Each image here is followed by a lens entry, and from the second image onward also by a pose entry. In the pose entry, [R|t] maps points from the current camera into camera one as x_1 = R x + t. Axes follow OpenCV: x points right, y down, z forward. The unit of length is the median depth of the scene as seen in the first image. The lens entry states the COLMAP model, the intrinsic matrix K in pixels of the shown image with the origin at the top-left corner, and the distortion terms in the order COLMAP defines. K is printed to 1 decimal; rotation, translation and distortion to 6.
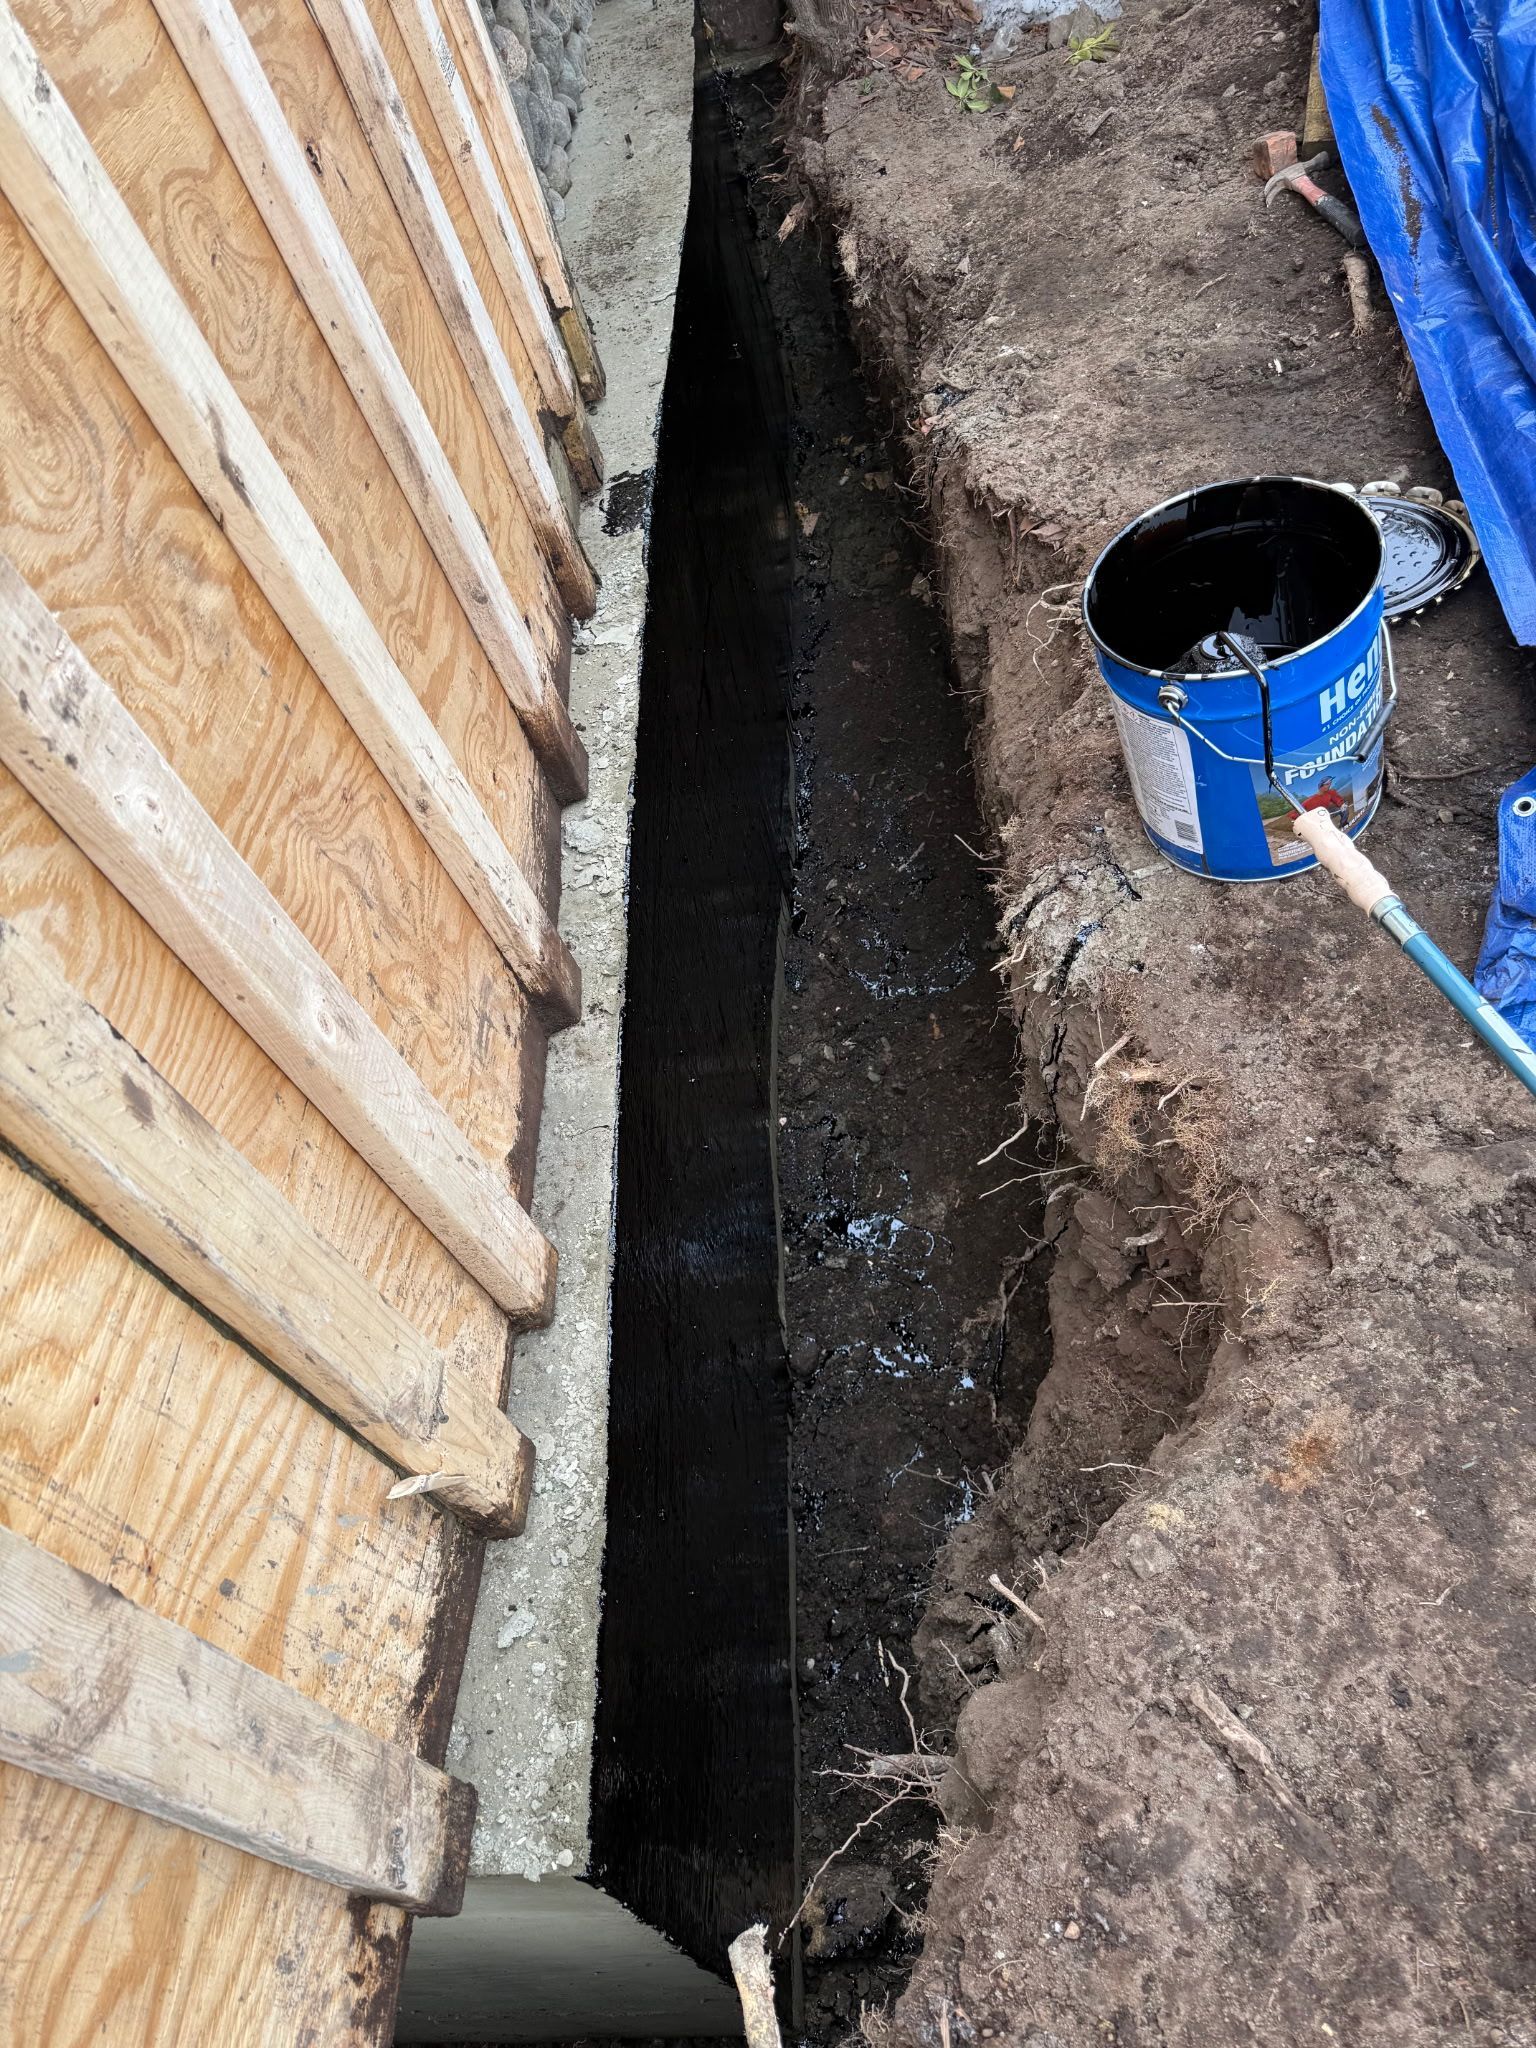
lens RADIAL K [[1493.2, 0, 768.0], [0, 1493.2, 1024.0], [0, 0, 1]] dist [0.072930, -0.081921]
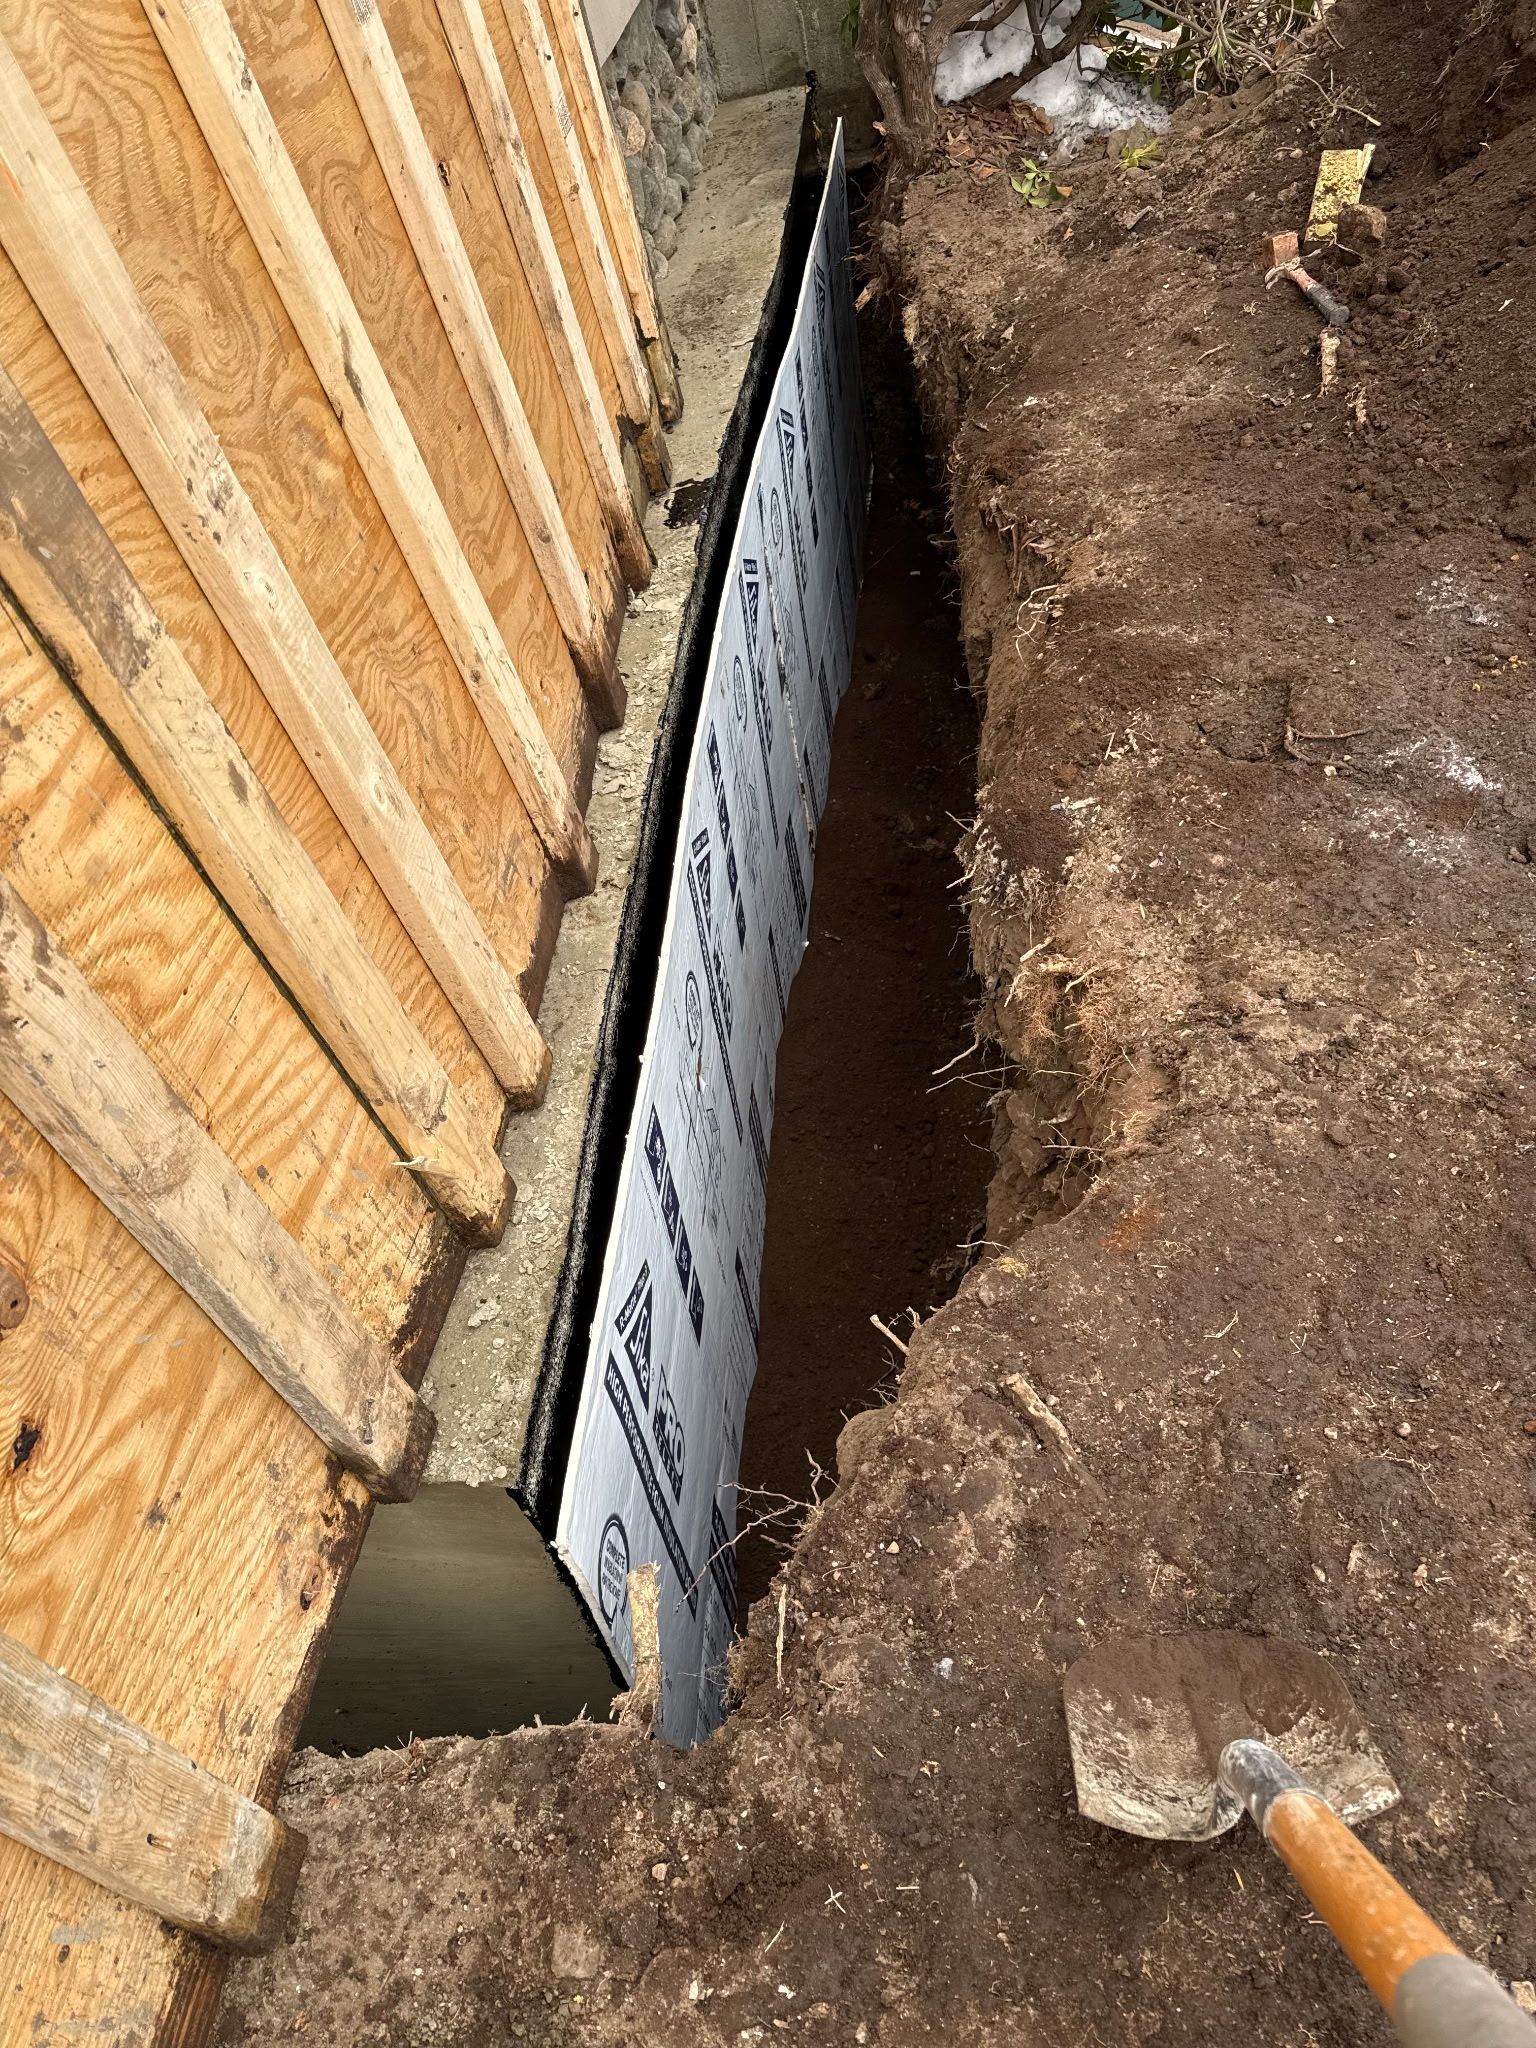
lens RADIAL K [[1496.3, 0, 768.0], [0, 1496.3, 1024.0], [0, 0, 1]] dist [0.095313, -0.120531]
pose [[0.995260, 0.086154, -0.045105, 0.084263], [-0.088825, 0.994177, -0.061014, 0.181166], [0.039585, 0.064731, 0.997117, -0.199714]]
